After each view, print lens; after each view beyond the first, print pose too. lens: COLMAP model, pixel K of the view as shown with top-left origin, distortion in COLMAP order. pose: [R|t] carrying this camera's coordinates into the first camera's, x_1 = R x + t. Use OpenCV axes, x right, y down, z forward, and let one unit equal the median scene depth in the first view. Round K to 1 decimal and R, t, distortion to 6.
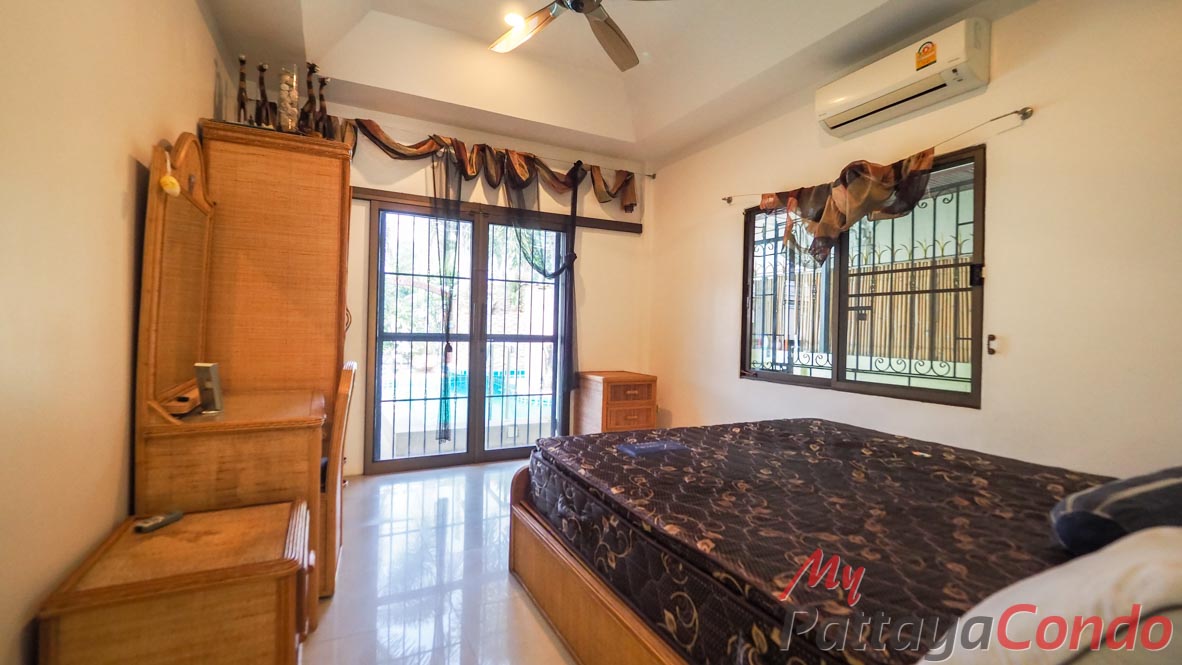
lens RADIAL K [[499.6, 0, 582.1], [0, 499.6, 328.2], [0, 0, 1]] dist [-0.000601, -0.000243]
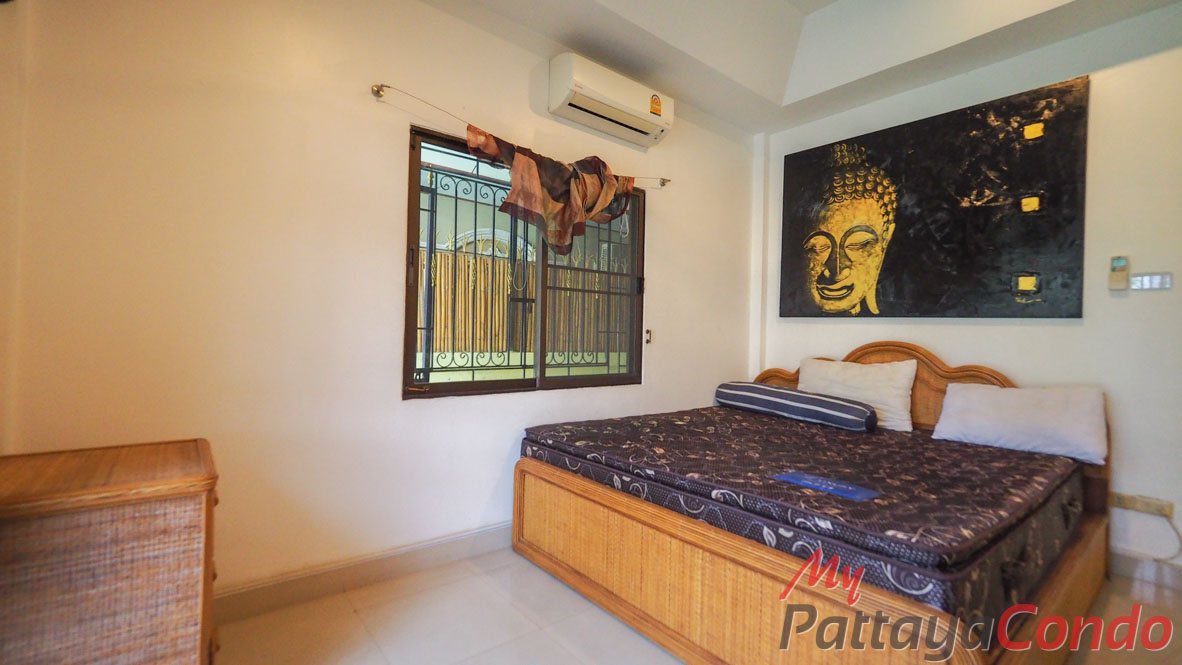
lens RADIAL K [[499.6, 0, 582.1], [0, 499.6, 328.2], [0, 0, 1]] dist [-0.000601, -0.000243]
pose [[-0.201872, -0.009086, 0.979370, -0.422215], [-0.023373, 0.999717, 0.004457, 0.006607], [-0.979133, -0.021991, -0.202027, 1.199348]]
